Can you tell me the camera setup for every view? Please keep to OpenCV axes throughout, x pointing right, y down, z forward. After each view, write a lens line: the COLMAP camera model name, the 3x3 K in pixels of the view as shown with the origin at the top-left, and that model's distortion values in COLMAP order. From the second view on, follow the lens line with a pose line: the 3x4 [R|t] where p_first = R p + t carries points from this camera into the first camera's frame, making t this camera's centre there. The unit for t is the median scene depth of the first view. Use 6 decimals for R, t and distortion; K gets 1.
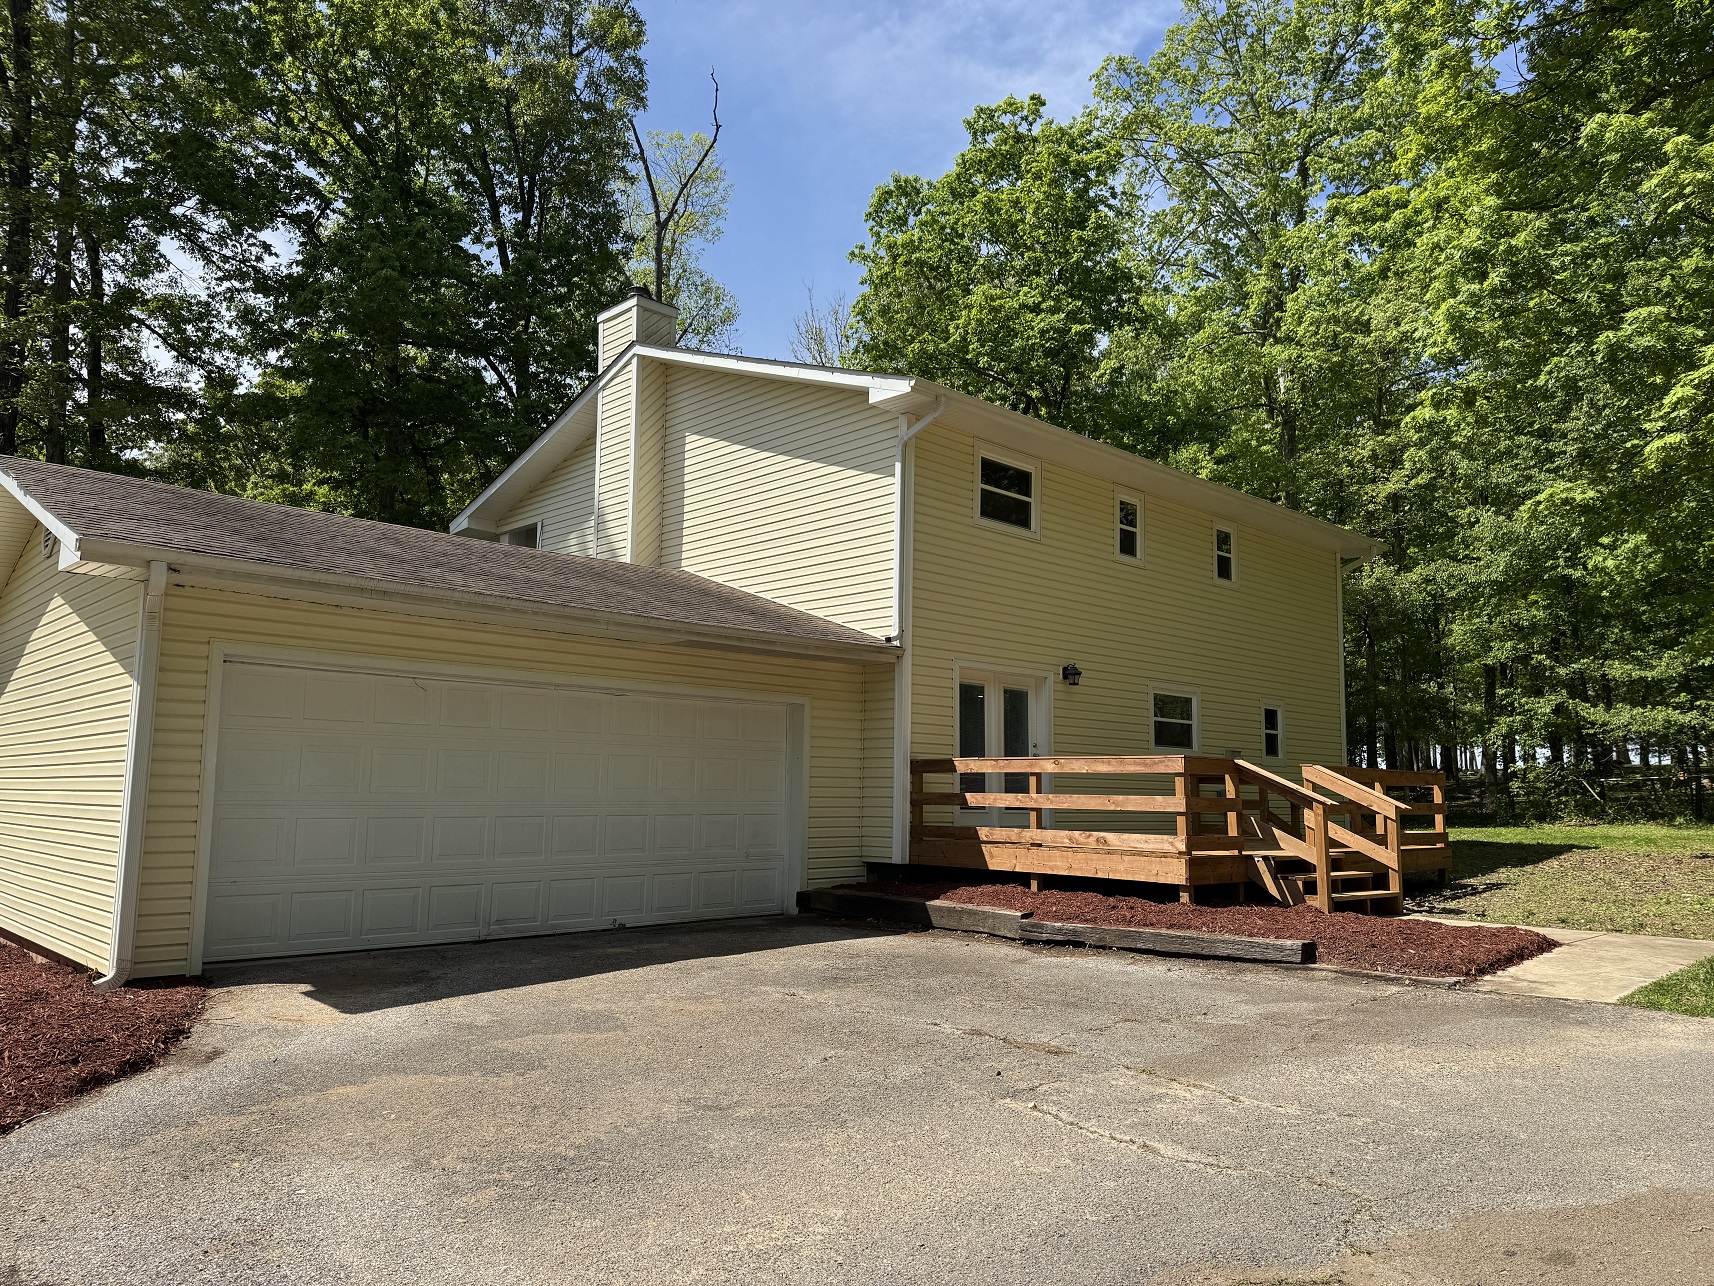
lens RADIAL K [[1209.7, 0, 857.0], [0, 1209.7, 643.0], [0, 0, 1]] dist [0.095093, -0.000660]
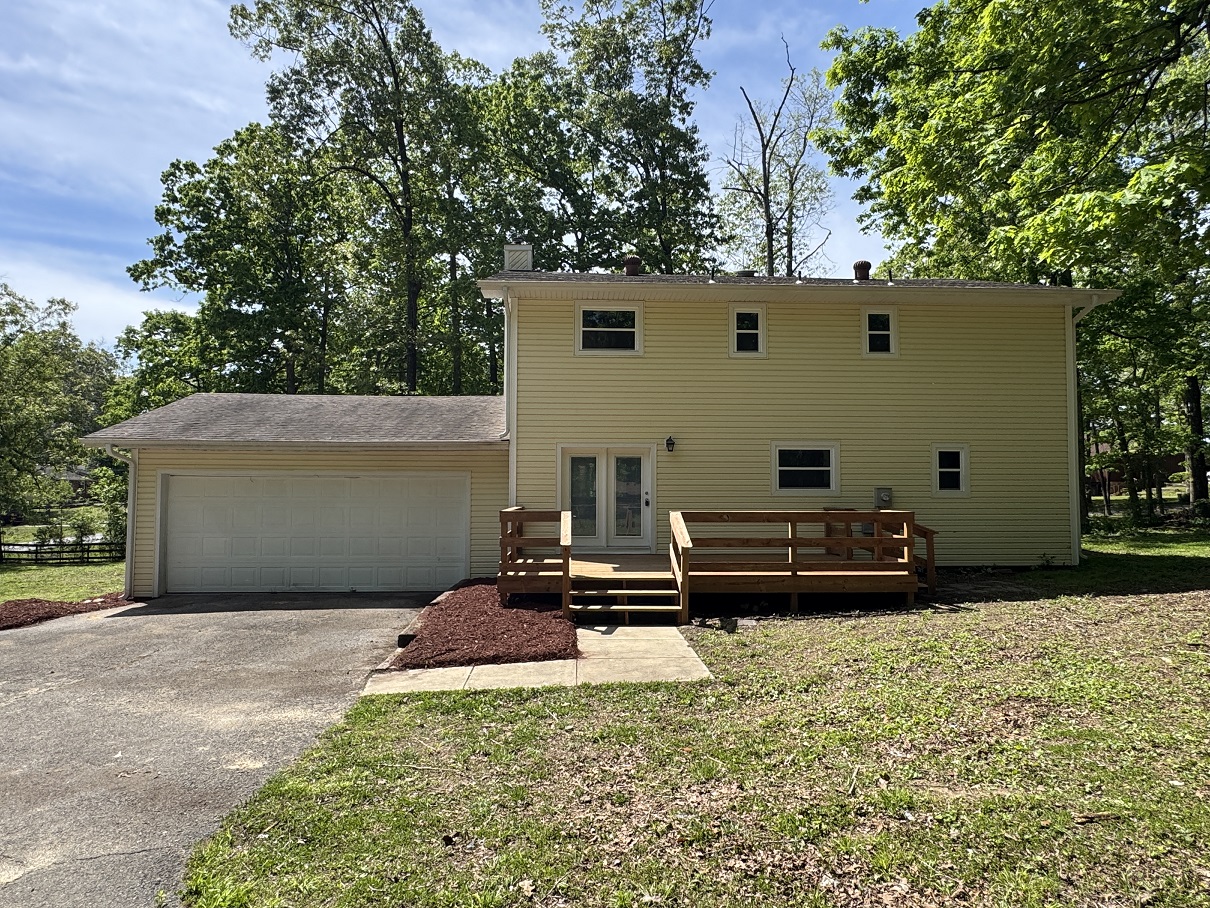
lens RADIAL K [[782.2, 0, 605.0], [0, 782.2, 454.0], [0, 0, 1]] dist [-0.001518, -0.000086]
pose [[0.734559, -0.053621, -0.676422, 0.766021], [0.092450, 0.995486, 0.021482, 0.010379], [0.672217, -0.078315, 0.736201, 0.252643]]
